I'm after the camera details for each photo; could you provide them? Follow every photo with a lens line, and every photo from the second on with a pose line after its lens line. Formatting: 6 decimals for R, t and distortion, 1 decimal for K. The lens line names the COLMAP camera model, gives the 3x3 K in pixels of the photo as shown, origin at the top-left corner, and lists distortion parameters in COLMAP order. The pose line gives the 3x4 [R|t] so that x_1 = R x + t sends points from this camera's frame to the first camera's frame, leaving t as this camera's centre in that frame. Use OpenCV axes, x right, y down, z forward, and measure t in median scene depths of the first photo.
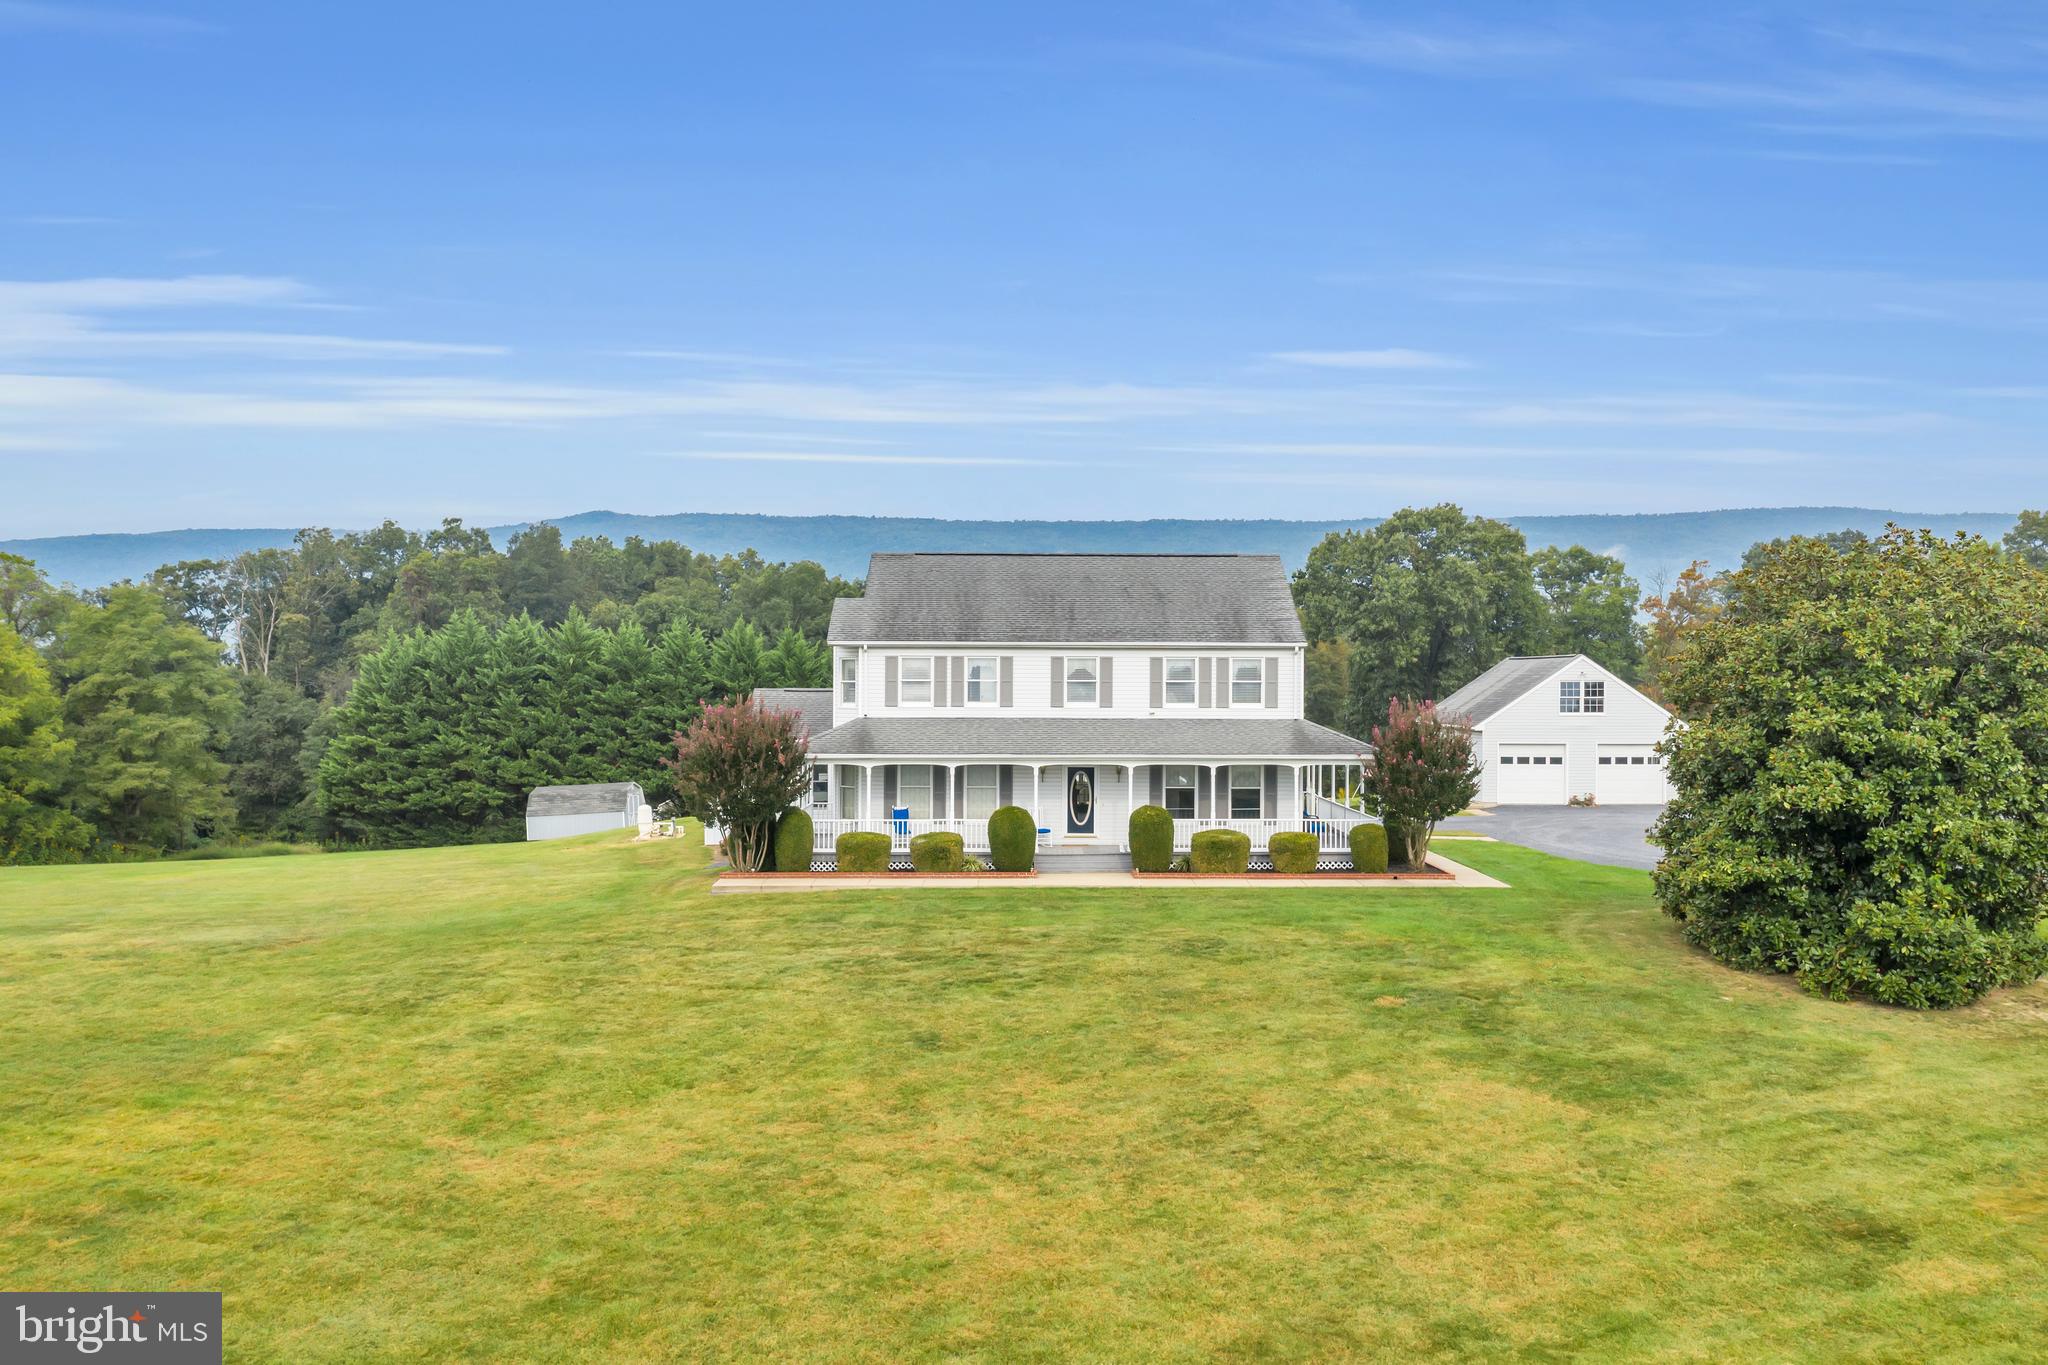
lens RADIAL K [[1667.3, 0, 1027.3], [0, 1667.3, 692.3], [0, 0, 1]] dist [-0.008824, 0.001957]
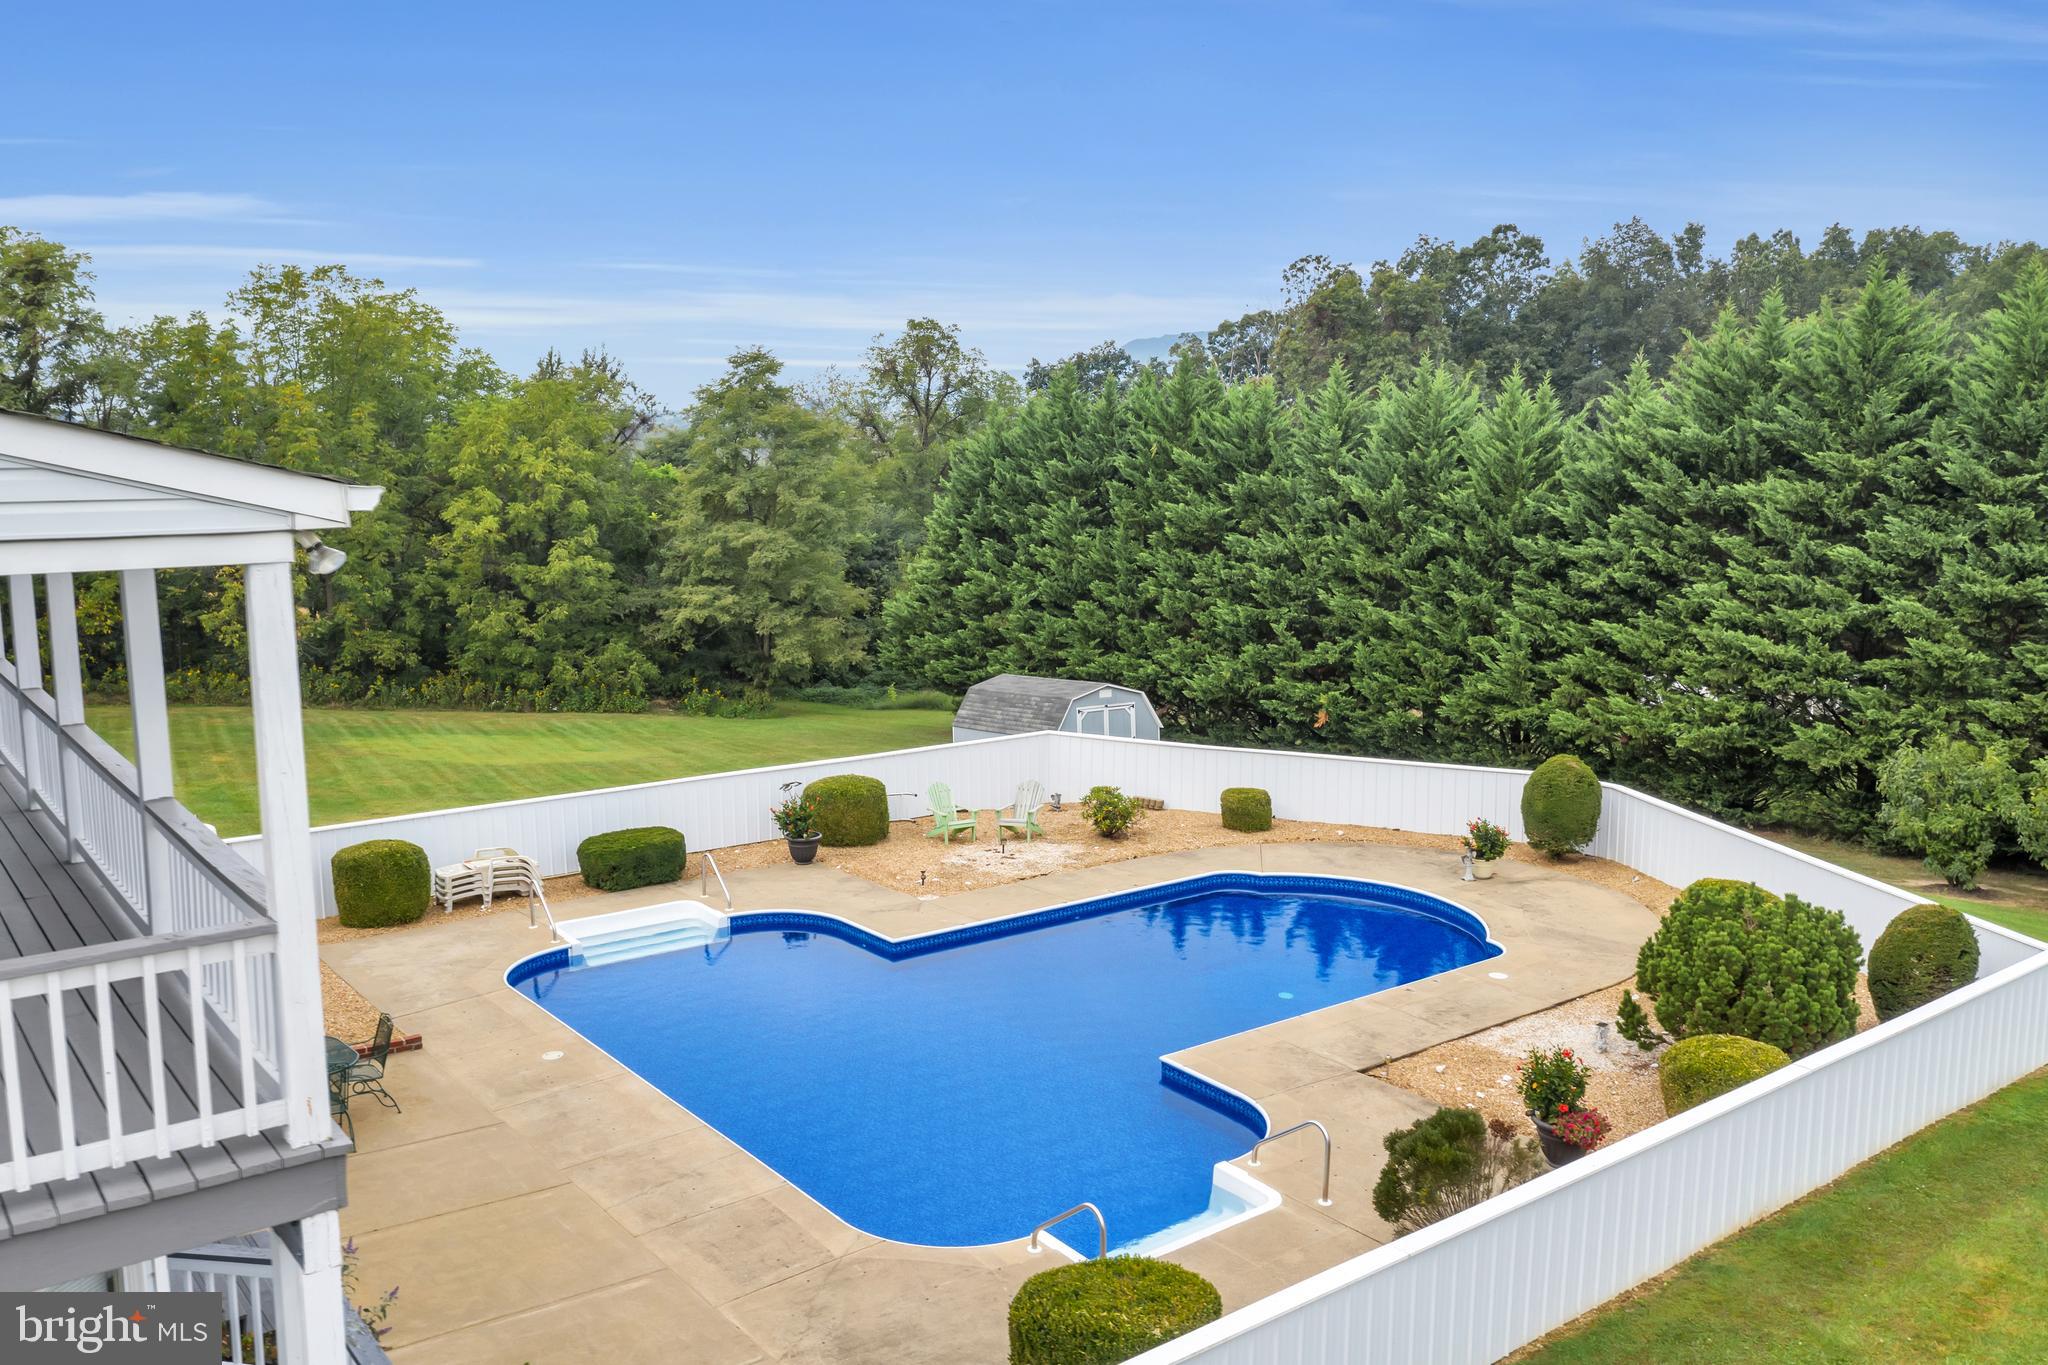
lens RADIAL K [[1665.2, 0, 1027.1], [0, 1665.2, 690.4], [0, 0, 1]] dist [-0.001683, 0.002500]
pose [[0.601231, 0.114484, -0.790831, 0.298974], [-0.000143, 0.989699, 0.143164, -0.035233], [0.799075, -0.085961, 0.595055, 1.196483]]
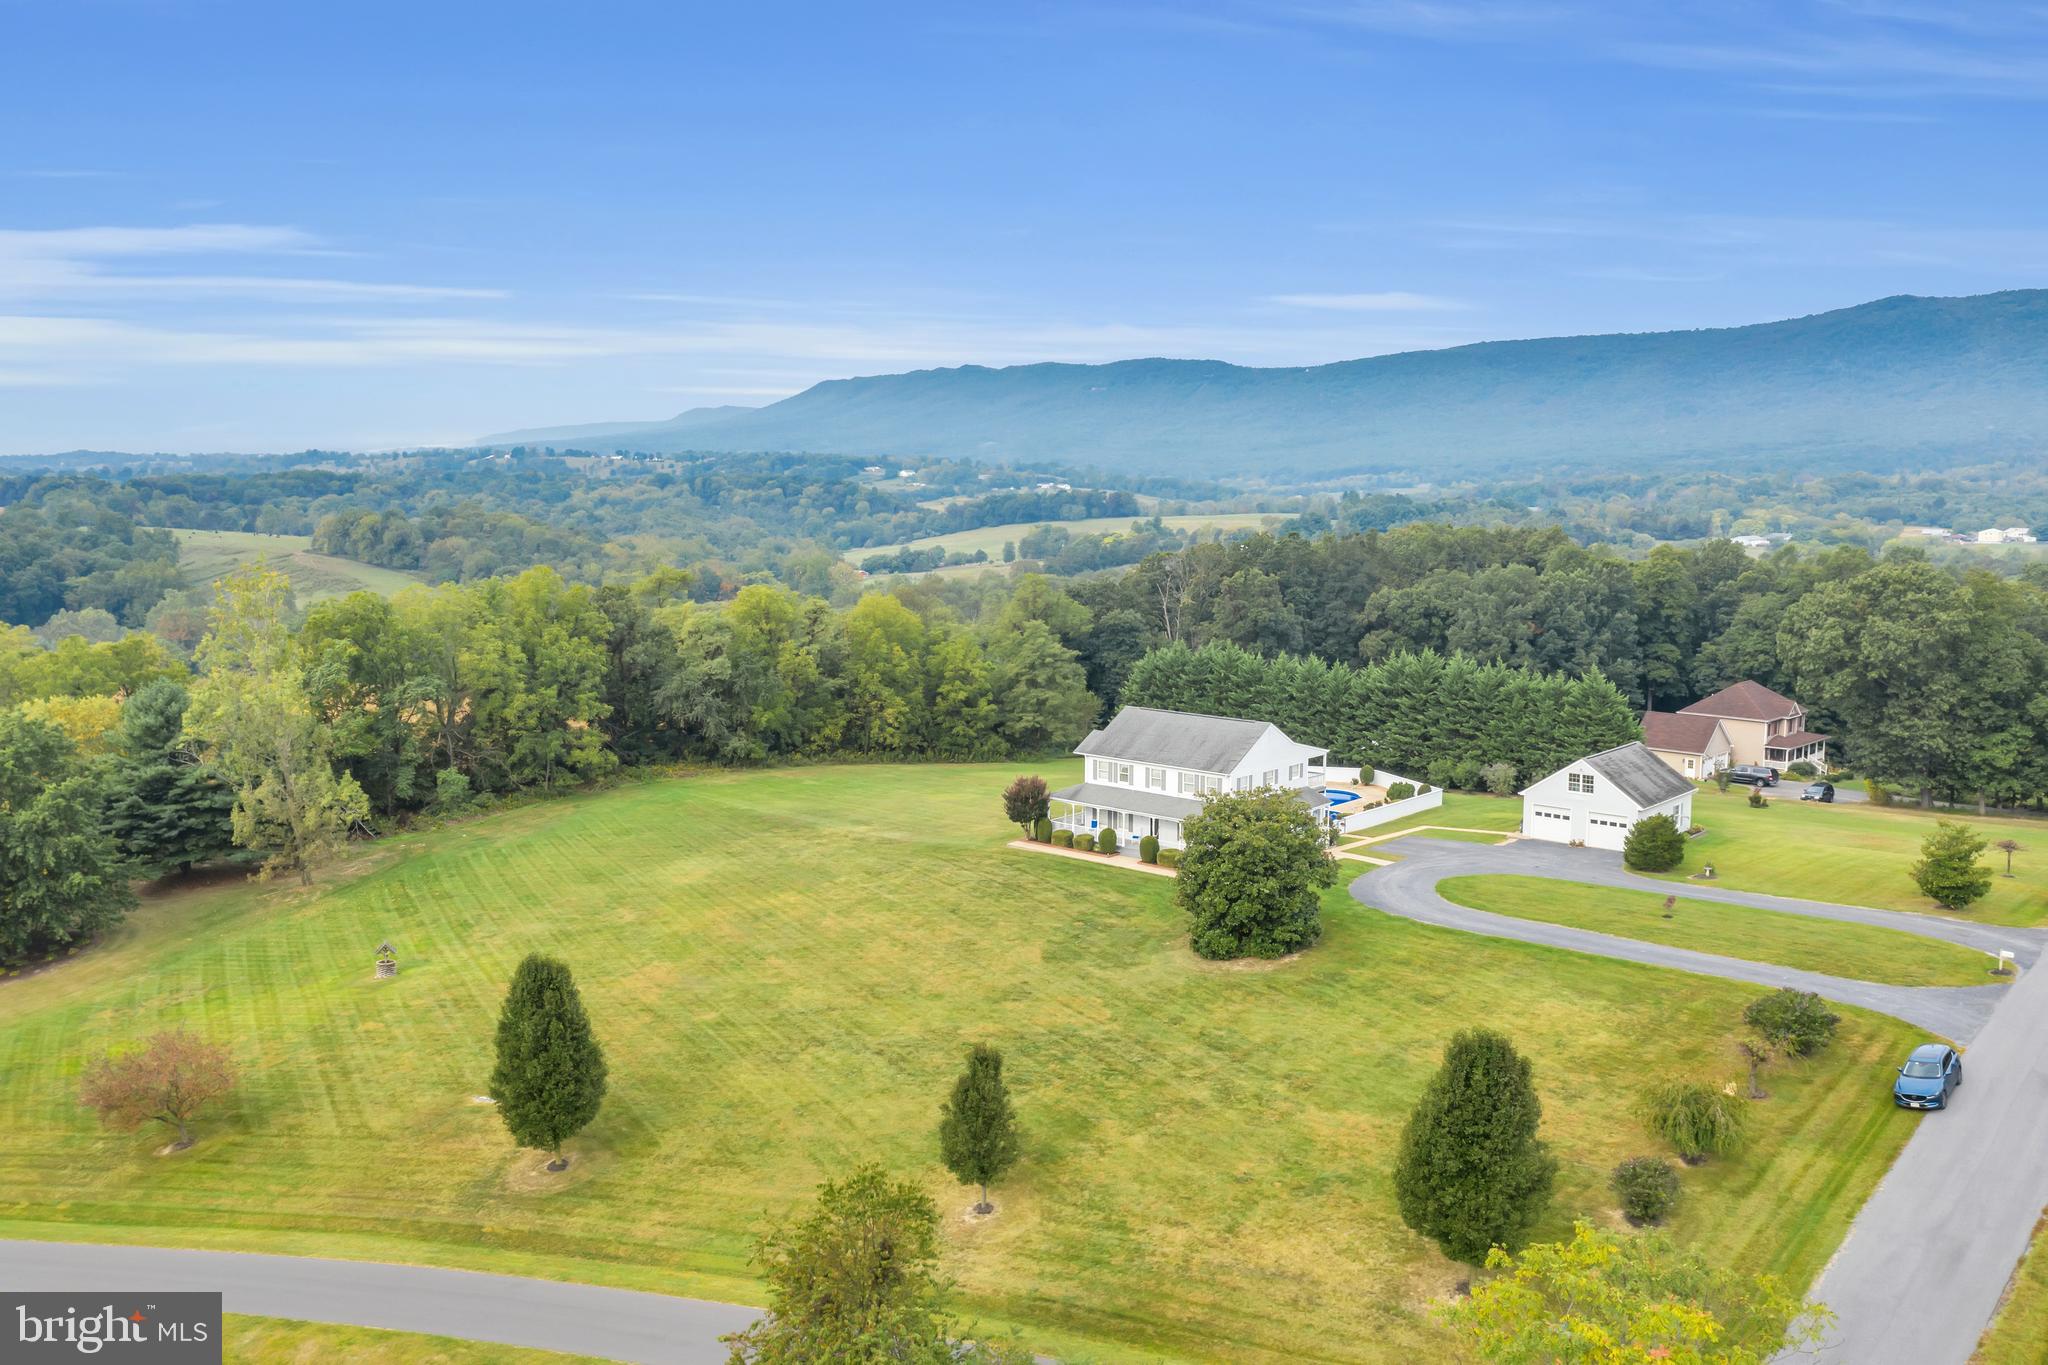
lens RADIAL K [[1665.2, 0, 1027.1], [0, 1665.2, 690.4], [0, 0, 1]] dist [-0.001683, 0.002500]
pose [[0.738681, 0.083298, -0.668888, 1.478407], [-0.001811, 0.992577, 0.121608, -0.420236], [0.674053, -0.088618, 0.733349, -0.875714]]
